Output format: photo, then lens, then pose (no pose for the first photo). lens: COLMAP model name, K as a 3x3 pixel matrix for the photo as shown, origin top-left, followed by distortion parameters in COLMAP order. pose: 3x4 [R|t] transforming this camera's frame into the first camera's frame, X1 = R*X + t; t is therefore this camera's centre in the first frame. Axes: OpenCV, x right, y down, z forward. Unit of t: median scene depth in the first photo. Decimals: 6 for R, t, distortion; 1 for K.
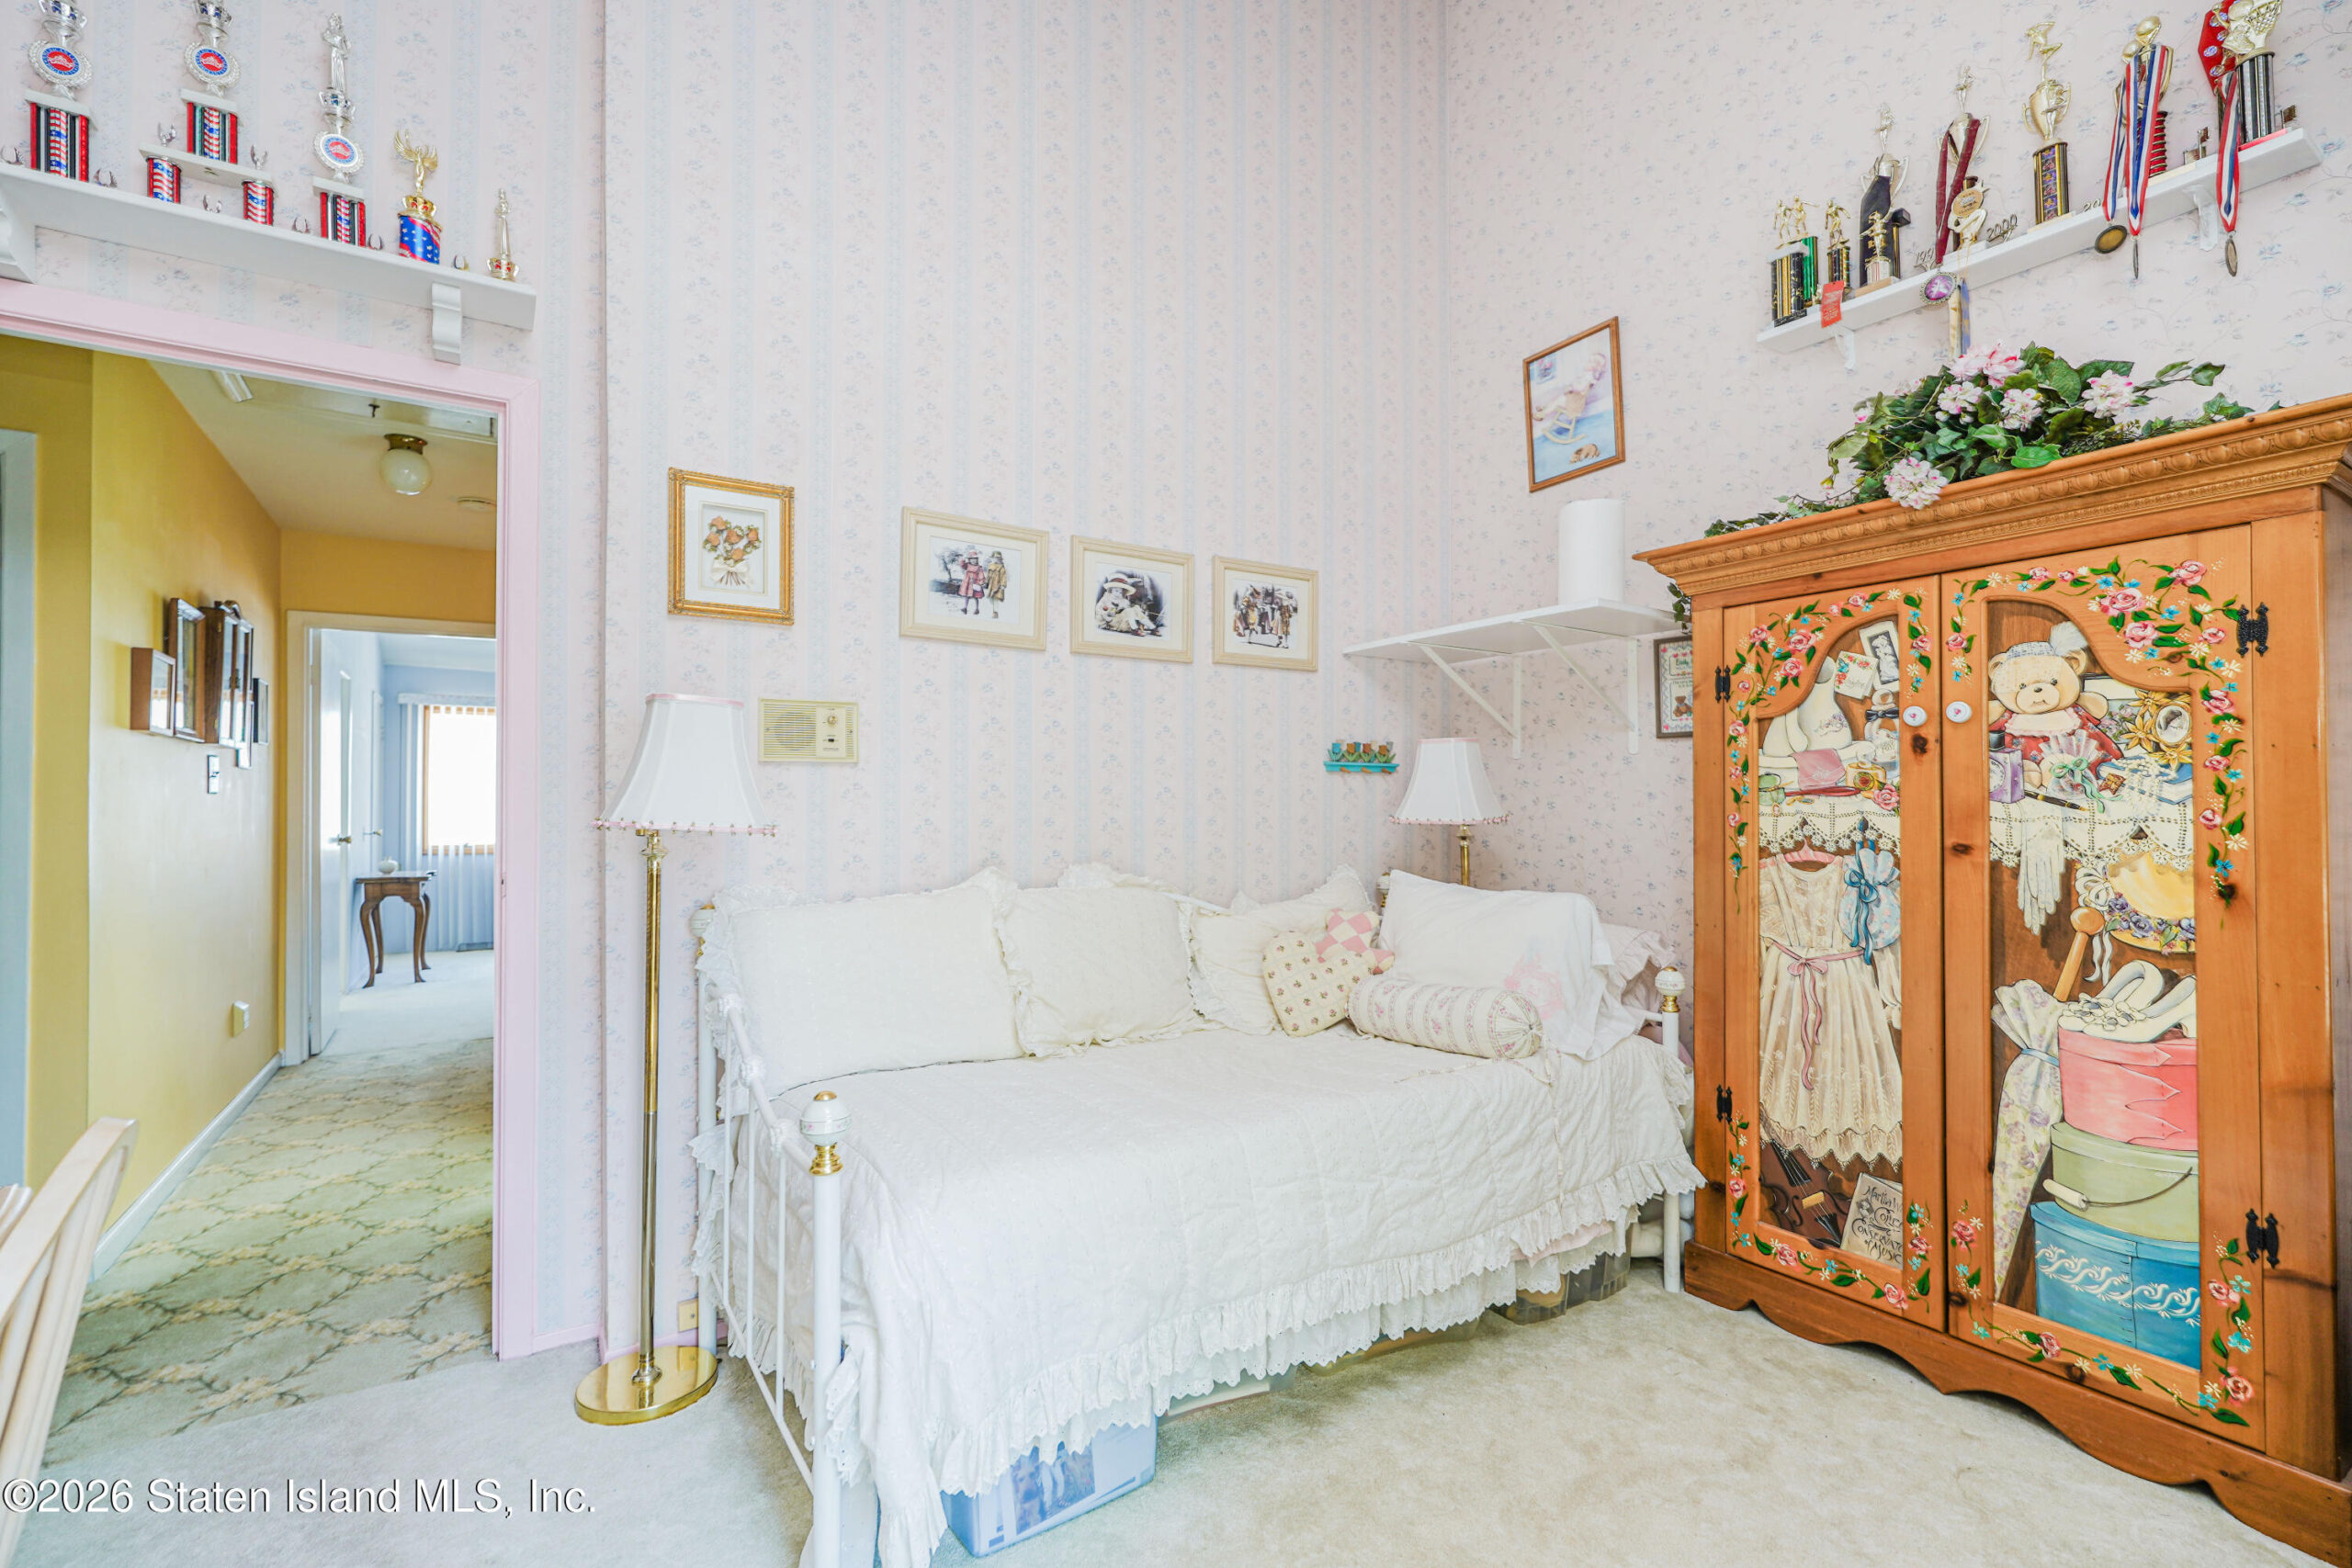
lens RADIAL K [[1042.5, 0, 1175.5], [0, 1042.5, 788.5], [0, 0, 1]] dist [-0.001486, 0.001078]
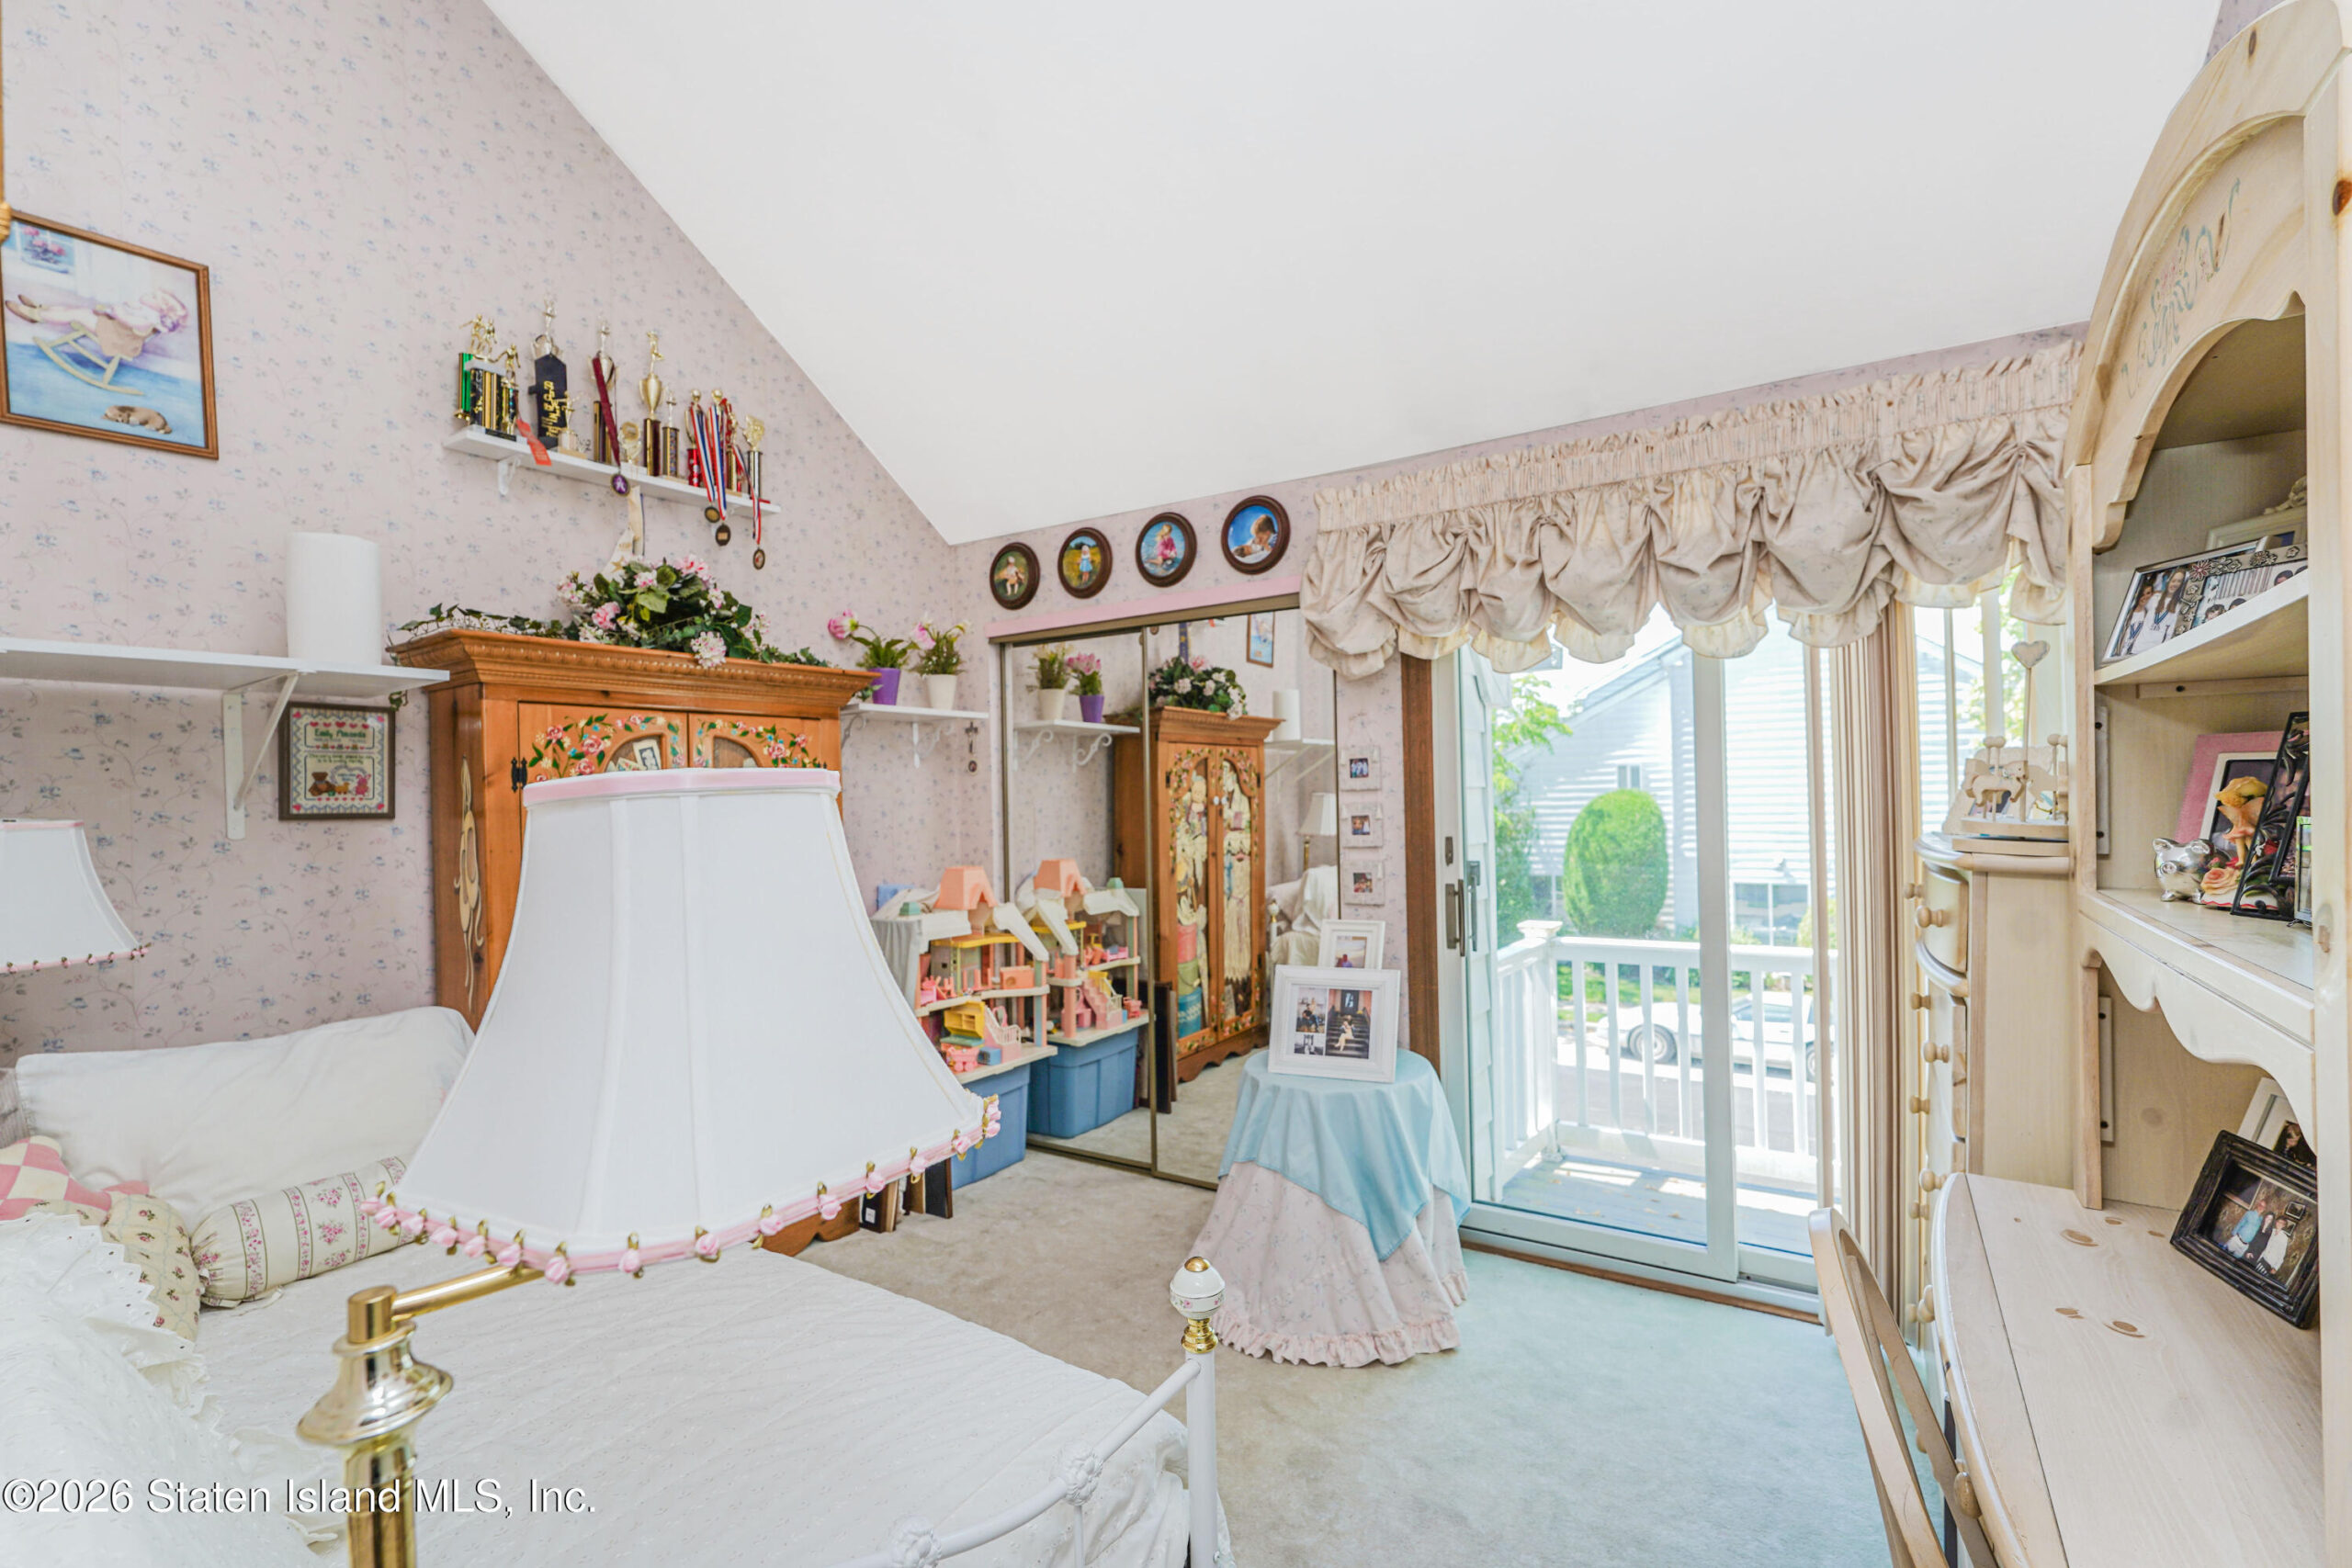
lens RADIAL K [[1042.5, 0, 1177.4], [0, 1042.5, 792.6], [0, 0, 1]] dist [-0.001486, 0.001078]
pose [[-0.419634, 0.008015, 0.907658, -0.736957], [0.007967, 0.999955, -0.005147, -0.075483], [-0.907658, 0.005072, -0.419679, 0.883518]]
